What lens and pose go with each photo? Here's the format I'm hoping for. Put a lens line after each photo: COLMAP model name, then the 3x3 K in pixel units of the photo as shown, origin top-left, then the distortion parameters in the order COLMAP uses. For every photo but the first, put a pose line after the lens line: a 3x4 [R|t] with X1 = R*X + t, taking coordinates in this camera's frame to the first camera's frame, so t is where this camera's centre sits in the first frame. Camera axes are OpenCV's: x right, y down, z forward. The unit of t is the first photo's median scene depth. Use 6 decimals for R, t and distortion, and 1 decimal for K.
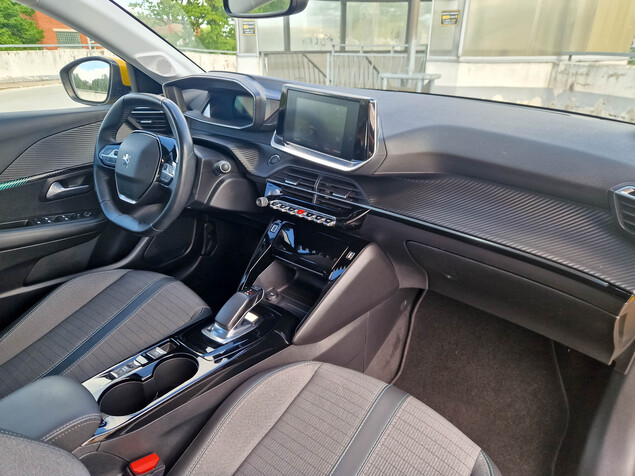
lens RADIAL K [[438.2, 0, 318.9], [0, 438.2, 236.5], [0, 0, 1]] dist [0.030681, -0.007536]
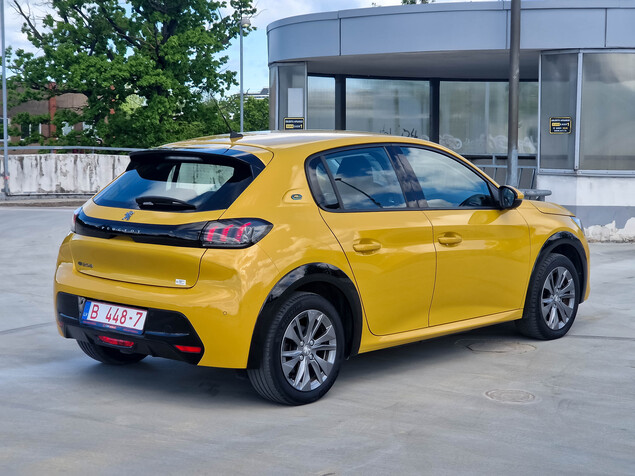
lens RADIAL K [[1251.5, 0, 316.1], [0, 1251.5, 237.2], [0, 0, 1]] dist [0.171284, 0.000000]
pose [[0.998645, 0.009888, -0.051094, -0.031587], [-0.025606, 0.948083, -0.316992, 0.441857], [0.045307, 0.317870, 0.947051, -1.139447]]
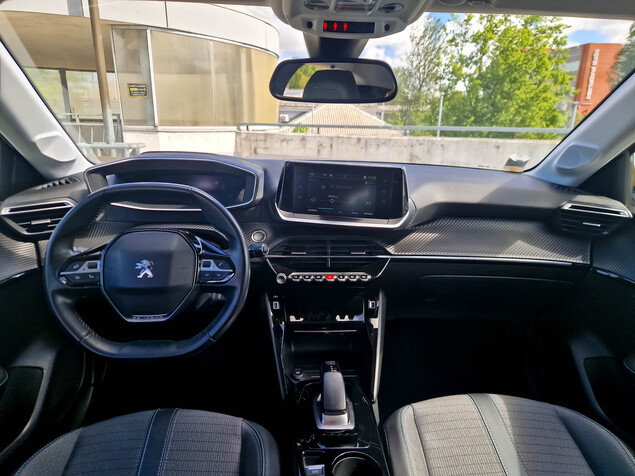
lens RADIAL K [[438.2, 0, 323.4], [0, 438.2, 231.9], [0, 0, 1]] dist [0.030681, -0.007536]
pose [[0.708744, -0.171716, 0.684248, -0.155185], [0.269822, 0.962159, -0.038023, -0.025745], [-0.651826, 0.211574, 0.728258, 0.048483]]
